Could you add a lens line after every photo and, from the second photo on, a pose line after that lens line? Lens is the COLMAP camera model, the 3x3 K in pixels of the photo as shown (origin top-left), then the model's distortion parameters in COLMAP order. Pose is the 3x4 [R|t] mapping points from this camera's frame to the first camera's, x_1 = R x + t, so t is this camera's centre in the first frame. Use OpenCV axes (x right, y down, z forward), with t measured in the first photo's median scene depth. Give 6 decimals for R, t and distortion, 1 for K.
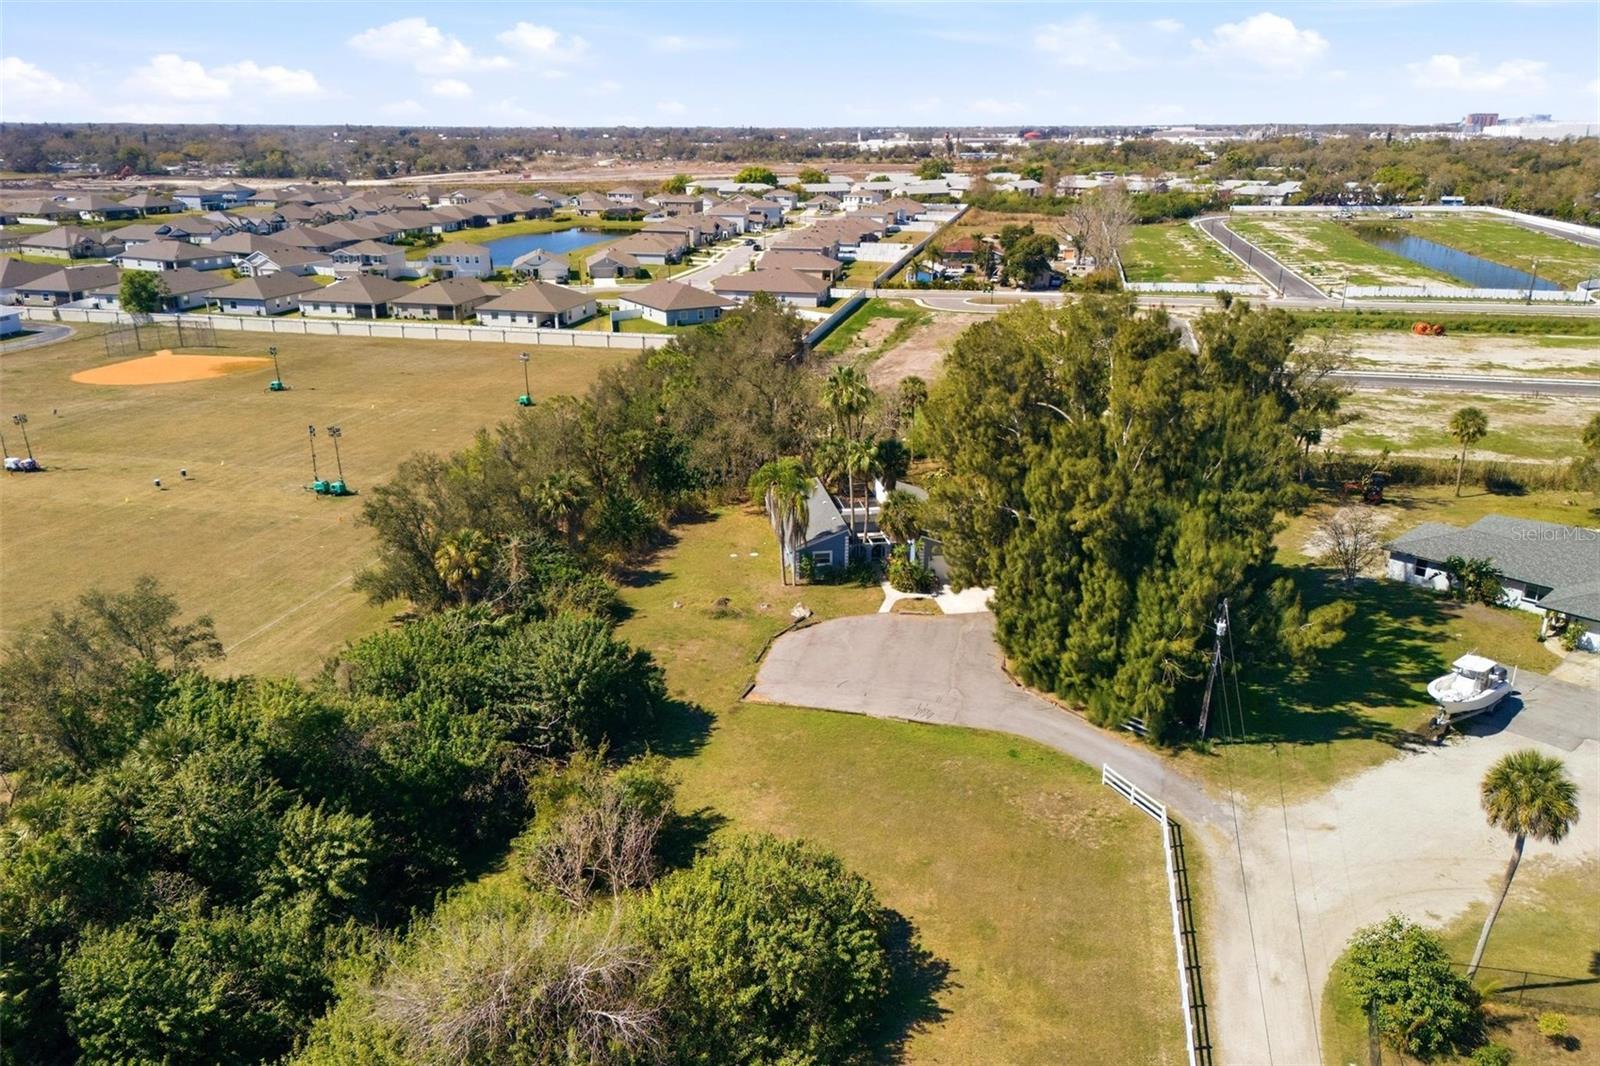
lens RADIAL K [[1169.7, 0, 791.3], [0, 1169.7, 531.4], [0, 0, 1]] dist [0.047143, -0.012109]
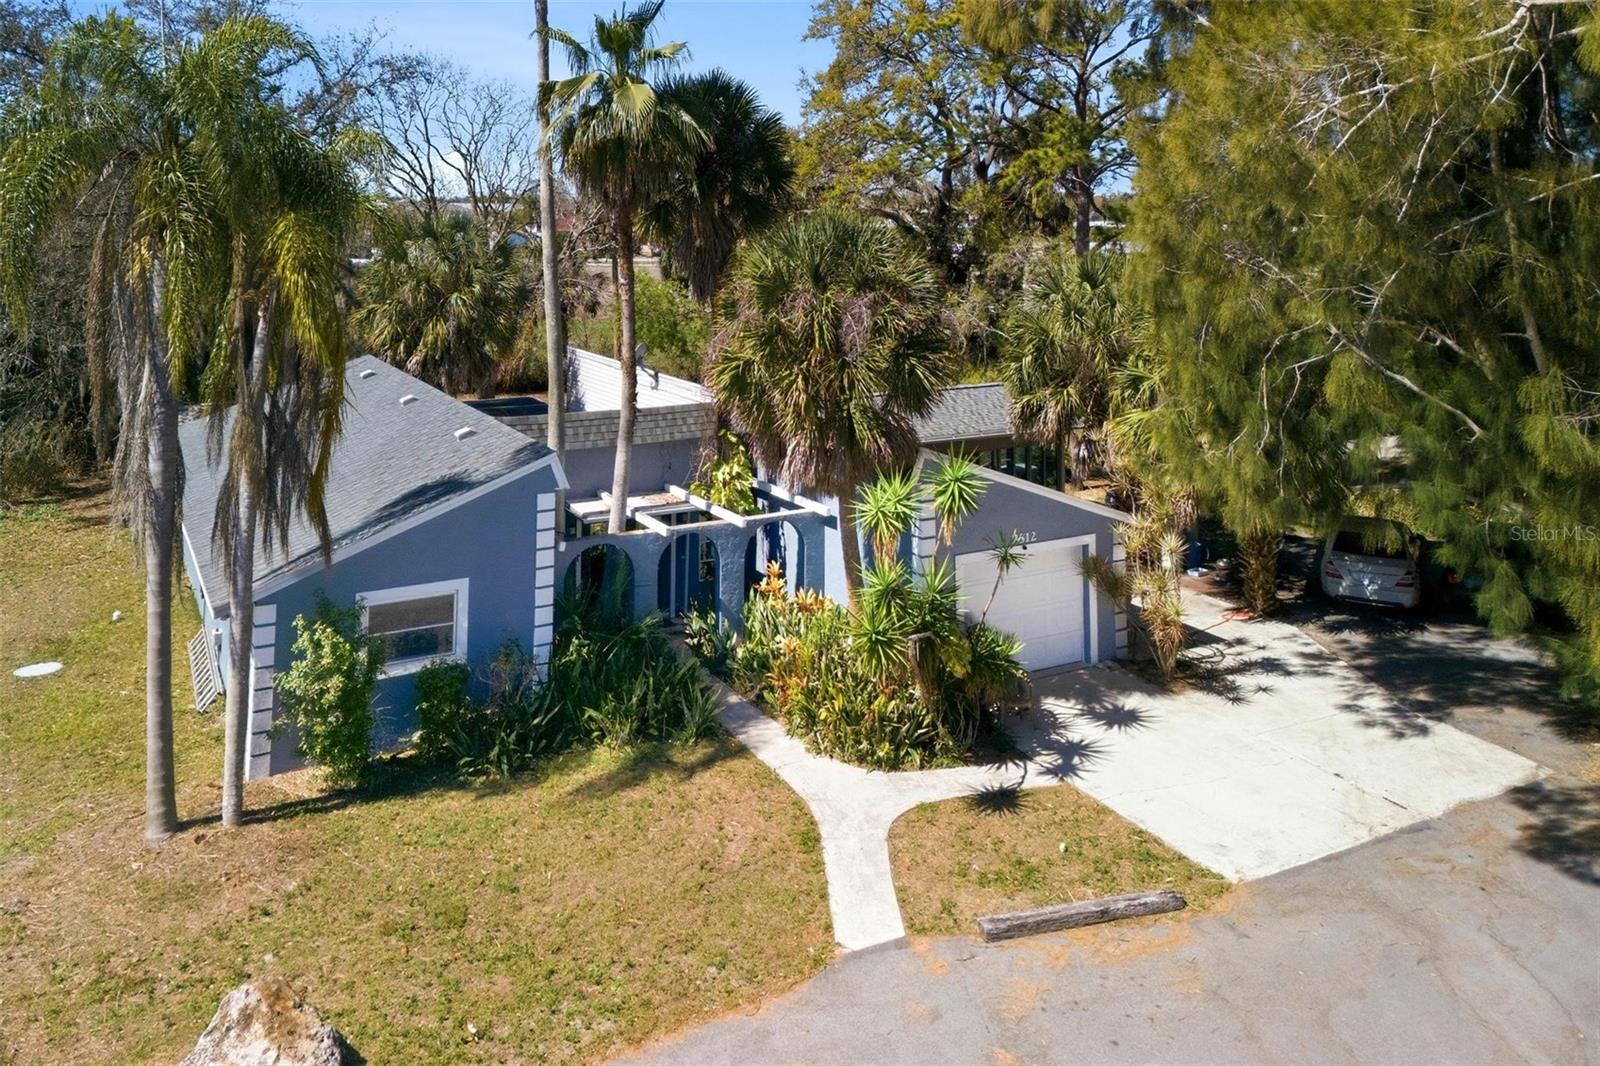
lens RADIAL K [[1169.7, 0, 804.3], [0, 1169.7, 536.7], [0, 0, 1]] dist [0.047143, -0.012109]
pose [[0.947189, -0.083932, 0.309496, 0.029229], [0.105968, 0.992844, -0.055057, 0.024261], [-0.302660, 0.084946, 0.949306, 0.823851]]
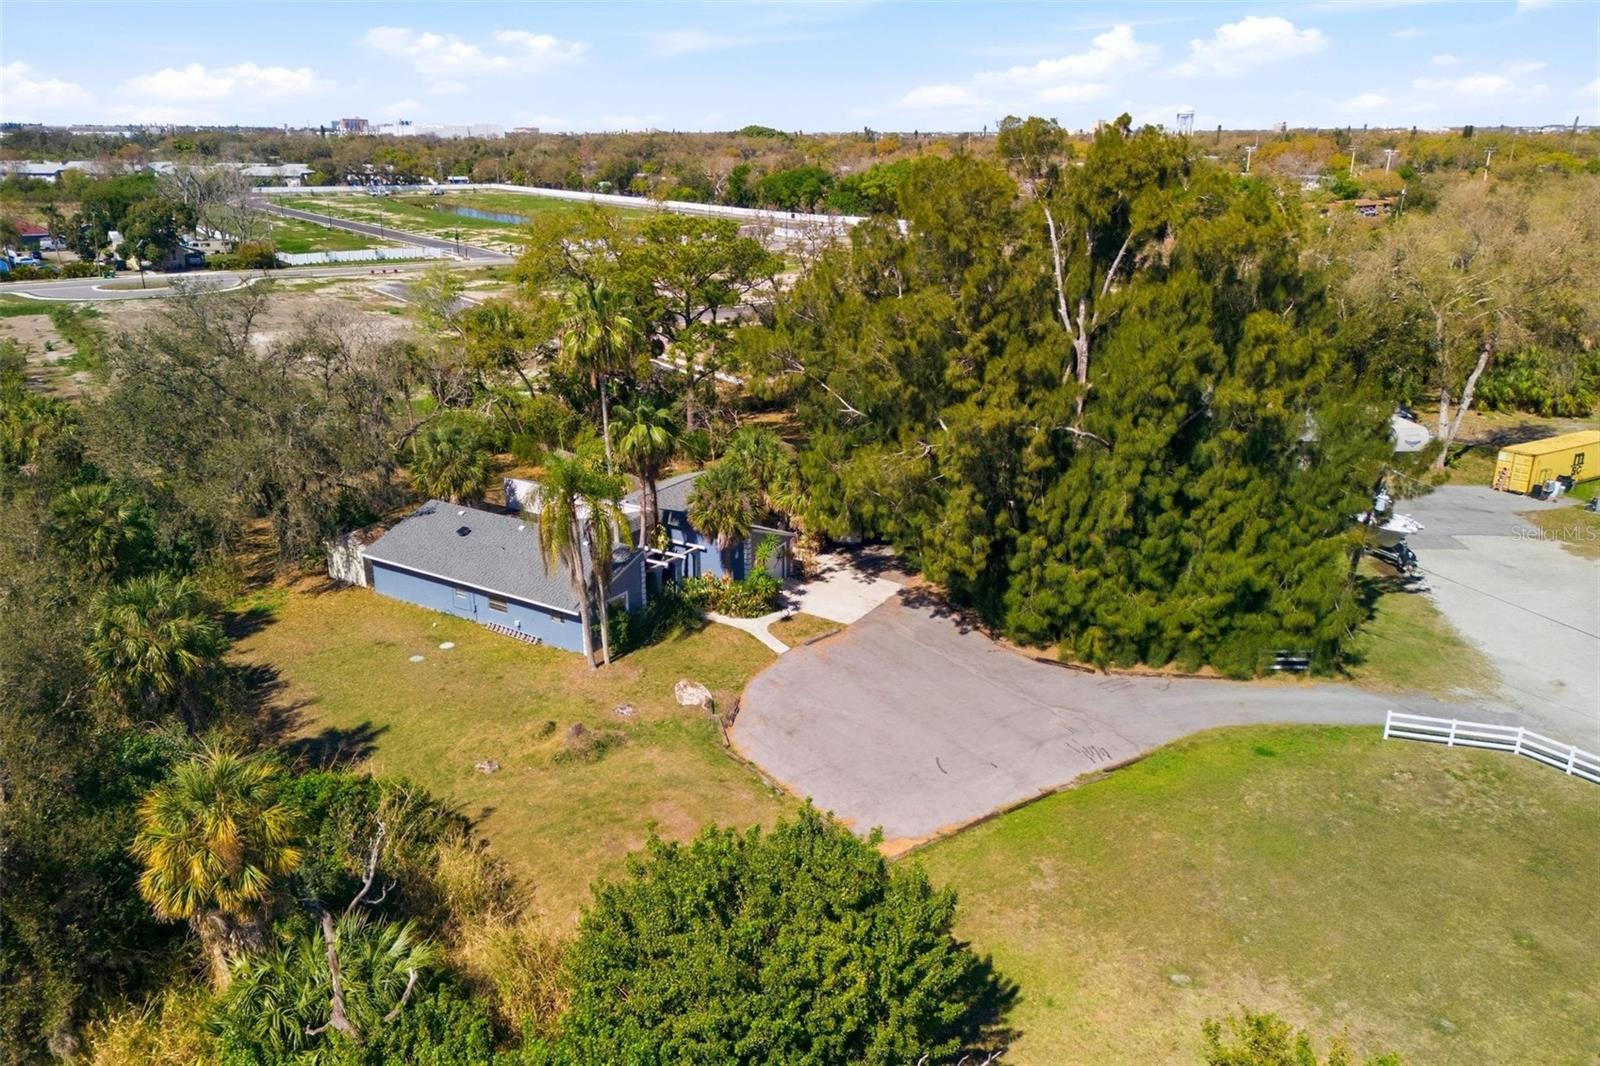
lens RADIAL K [[1169.7, 0, 798.4], [0, 1169.7, 532.1], [0, 0, 1]] dist [0.047143, -0.012109]
pose [[0.657181, -0.237448, 0.715354, -0.346576], [0.239702, 0.965650, 0.100319, -0.054559], [-0.714602, 0.105544, 0.691523, 0.521732]]
